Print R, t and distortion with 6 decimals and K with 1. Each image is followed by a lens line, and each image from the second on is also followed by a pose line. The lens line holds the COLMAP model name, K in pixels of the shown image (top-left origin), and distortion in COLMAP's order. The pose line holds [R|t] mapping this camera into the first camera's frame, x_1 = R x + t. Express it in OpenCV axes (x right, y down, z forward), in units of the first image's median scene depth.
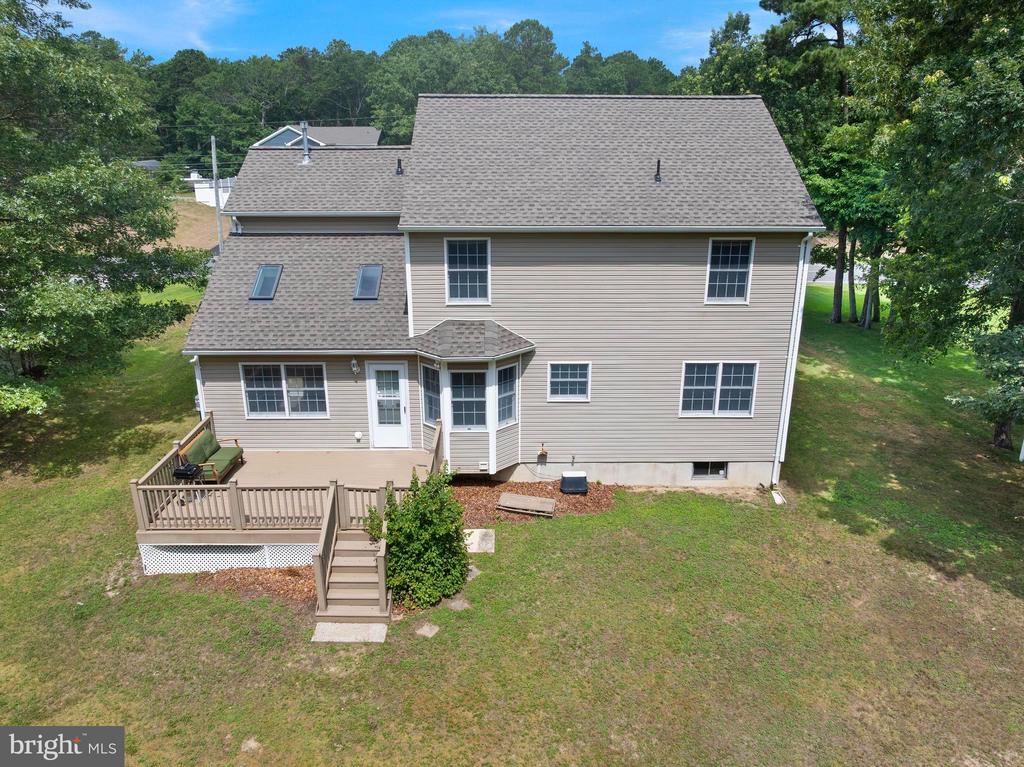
lens RADIAL K [[729.3, 0, 511.5], [0, 729.3, 356.3], [0, 0, 1]] dist [-0.045742, -0.001434]
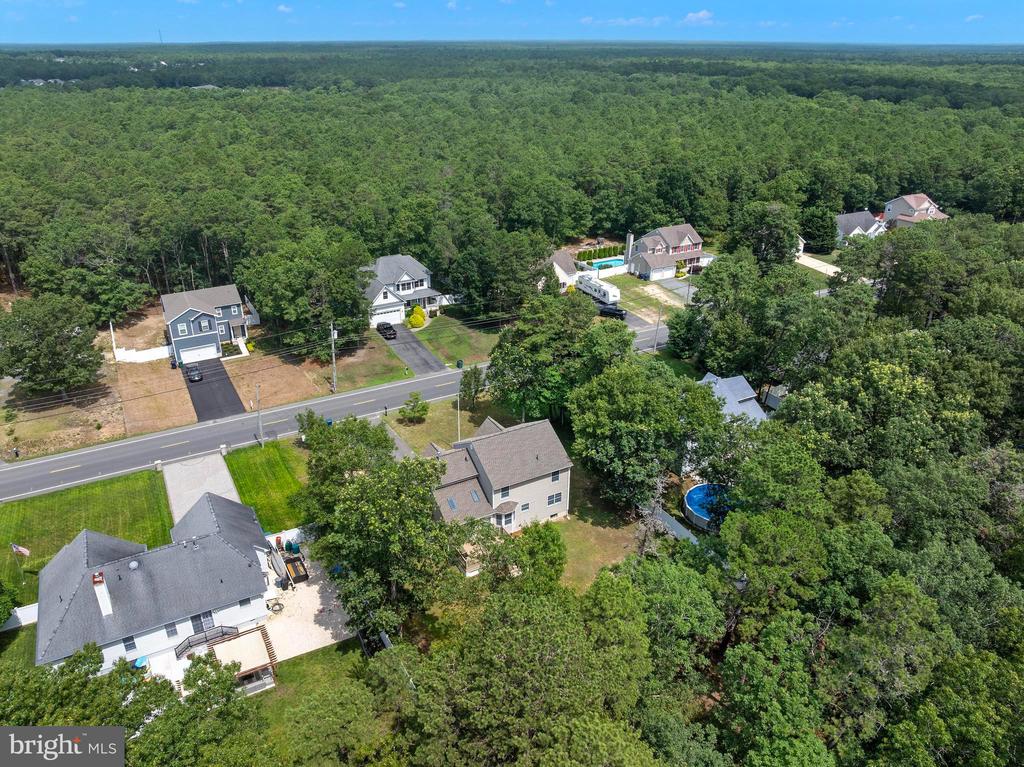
lens RADIAL K [[729.3, 0, 511.5], [0, 729.3, 356.3], [0, 0, 1]] dist [-0.045742, -0.001434]
pose [[0.877557, -0.188947, 0.440673, -1.760246], [0.131976, 0.978765, 0.156847, -1.558847], [-0.460951, -0.079484, 0.883859, -2.770133]]
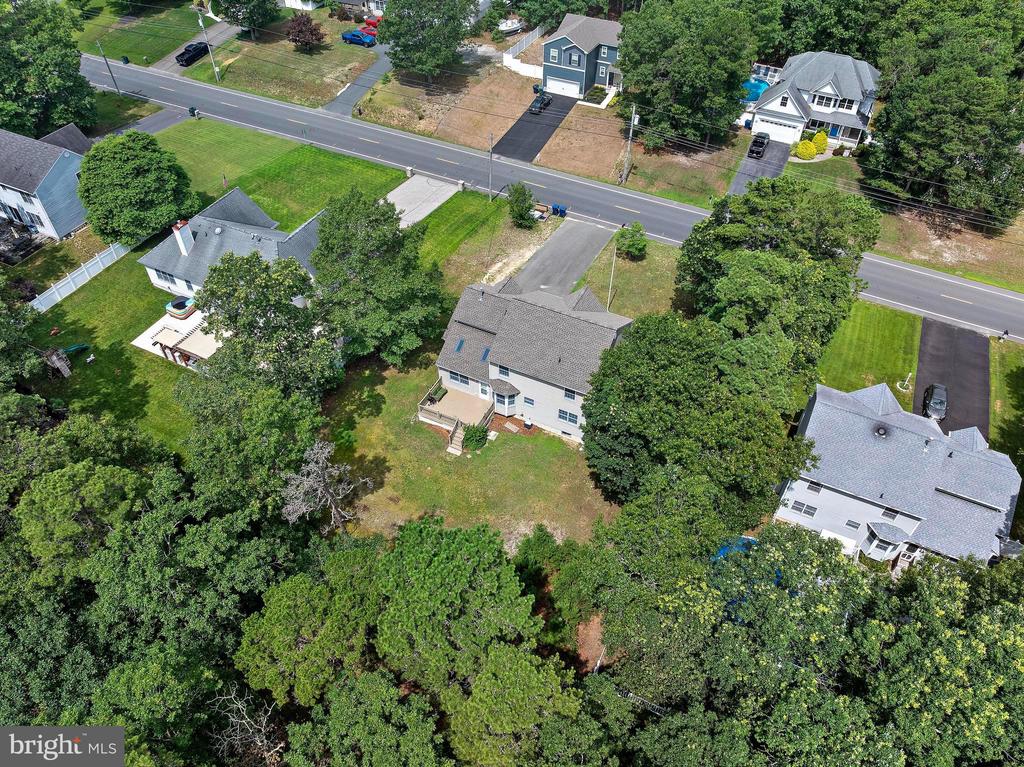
lens RADIAL K [[772.9, 0, 513.8], [0, 772.9, 344.1], [0, 0, 1]] dist [-0.027985, -0.000216]
pose [[0.893193, 0.308700, -0.326971, 1.167867], [-0.138605, 0.880729, 0.452885, -1.925472], [0.427779, -0.359194, 0.829449, -2.077258]]
